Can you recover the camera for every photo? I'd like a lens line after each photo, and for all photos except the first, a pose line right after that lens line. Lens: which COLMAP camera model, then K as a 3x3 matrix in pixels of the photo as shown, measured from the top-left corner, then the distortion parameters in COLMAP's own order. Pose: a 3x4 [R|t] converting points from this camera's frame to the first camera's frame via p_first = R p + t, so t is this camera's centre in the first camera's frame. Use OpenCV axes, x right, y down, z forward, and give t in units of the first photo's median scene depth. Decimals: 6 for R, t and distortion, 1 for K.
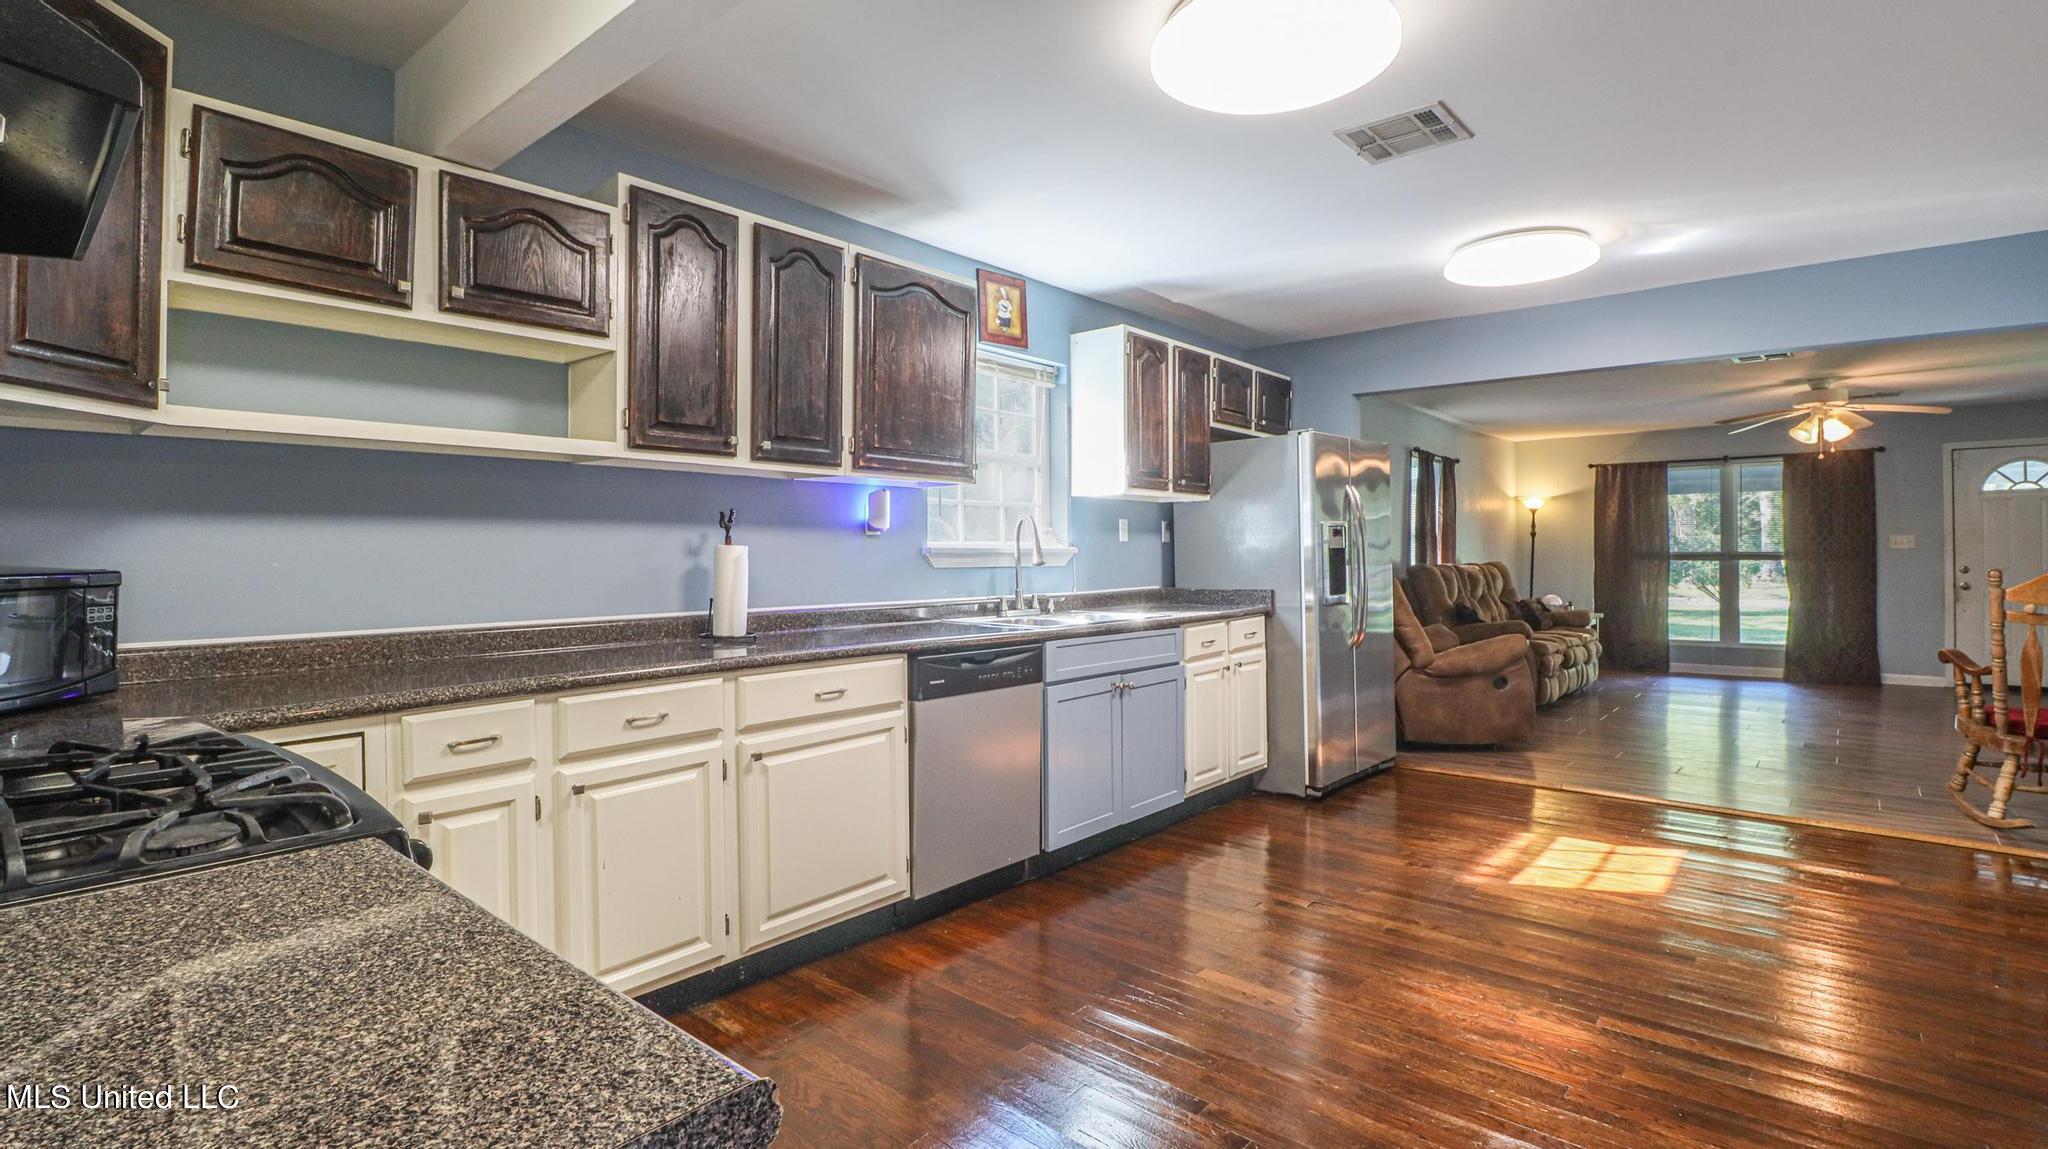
lens RADIAL K [[943.5, 0, 1026.8], [0, 943.5, 557.3], [0, 0, 1]] dist [-0.003630, -0.000549]
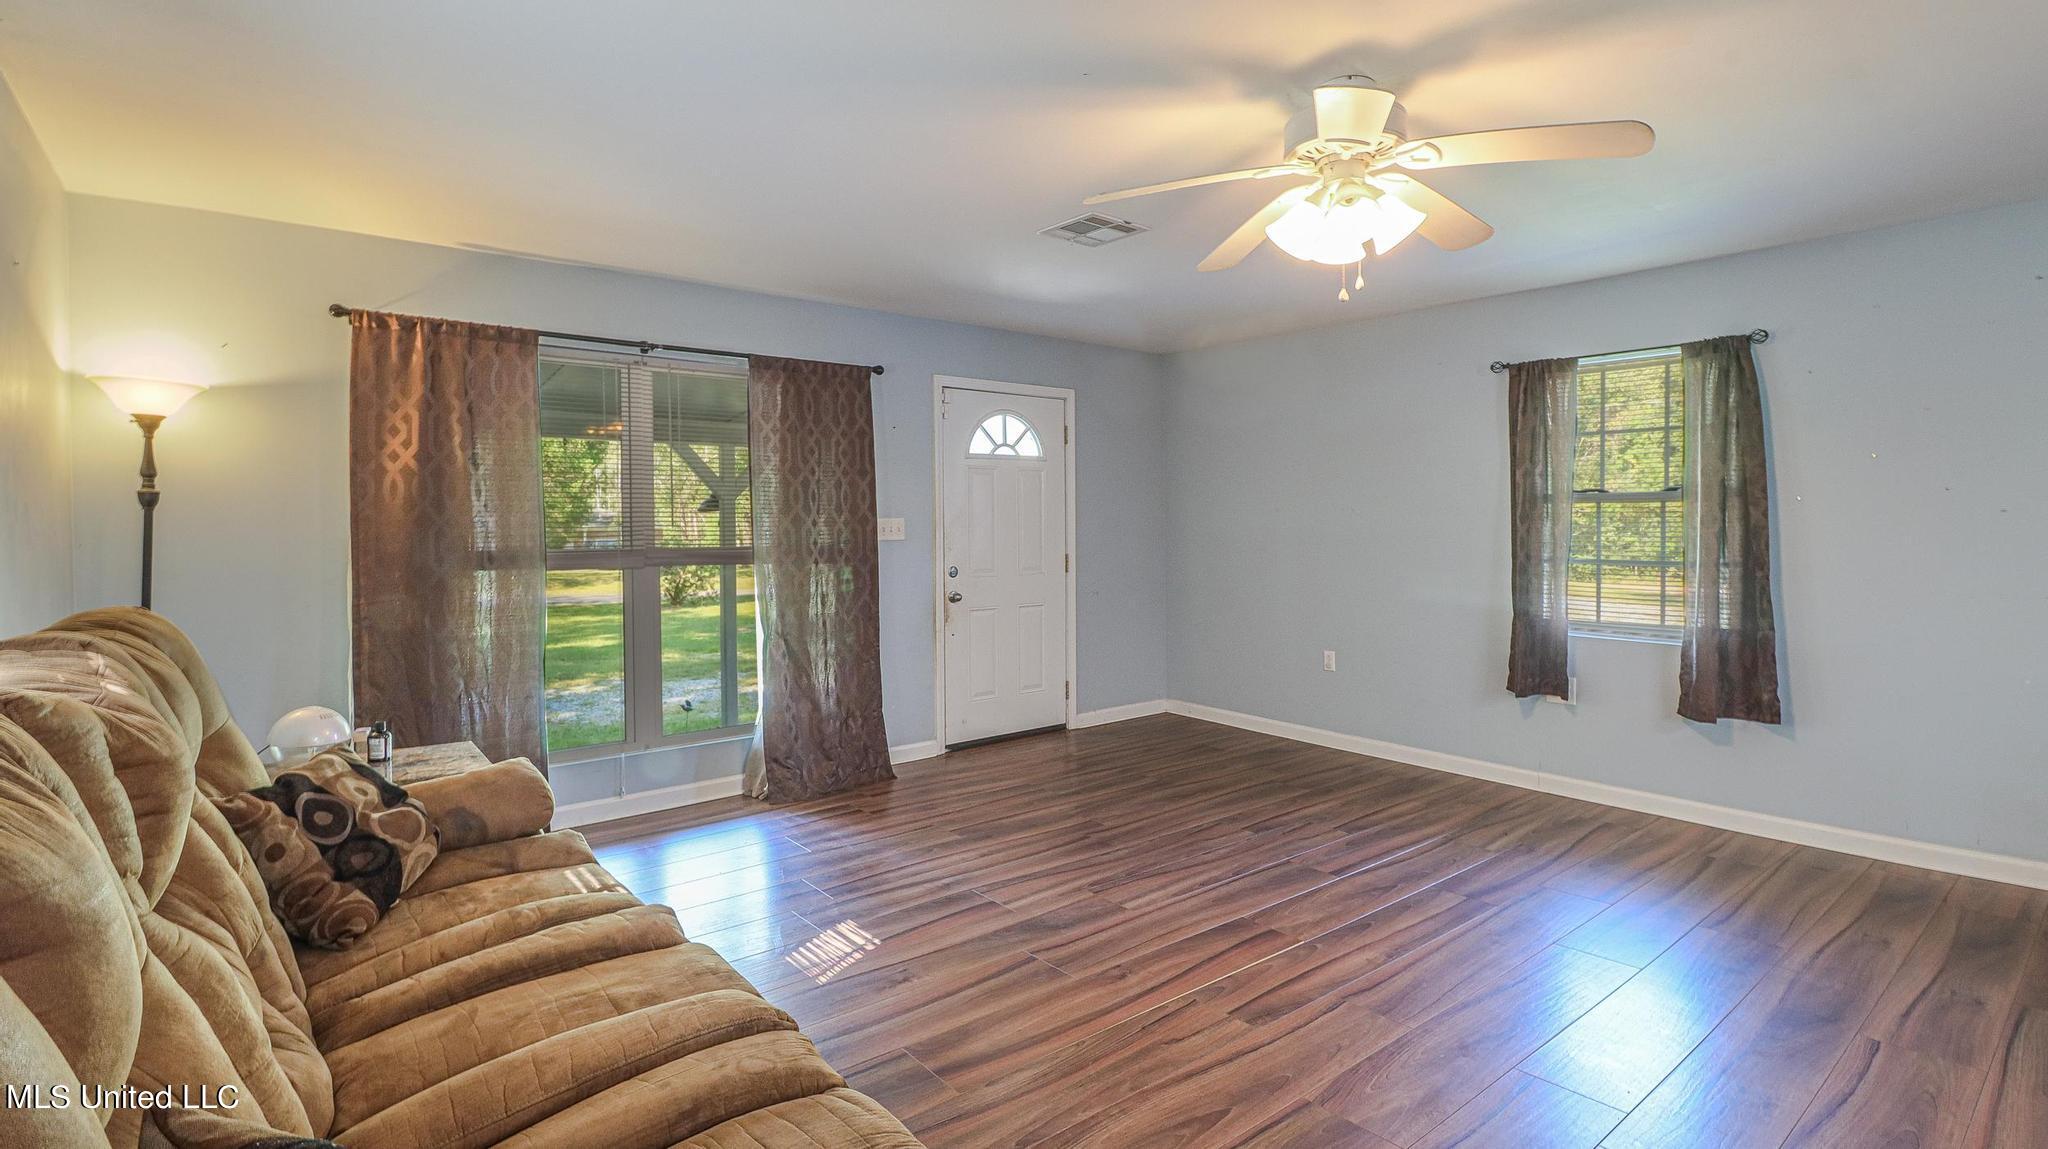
lens RADIAL K [[943.5, 0, 1025.5], [0, 943.5, 555.5], [0, 0, 1]] dist [-0.003630, -0.000549]
pose [[0.174232, -0.020382, 0.984494, 0.341721], [0.012389, 0.999752, 0.018505, -0.009457], [-0.984627, 0.008973, 0.174442, 0.797851]]
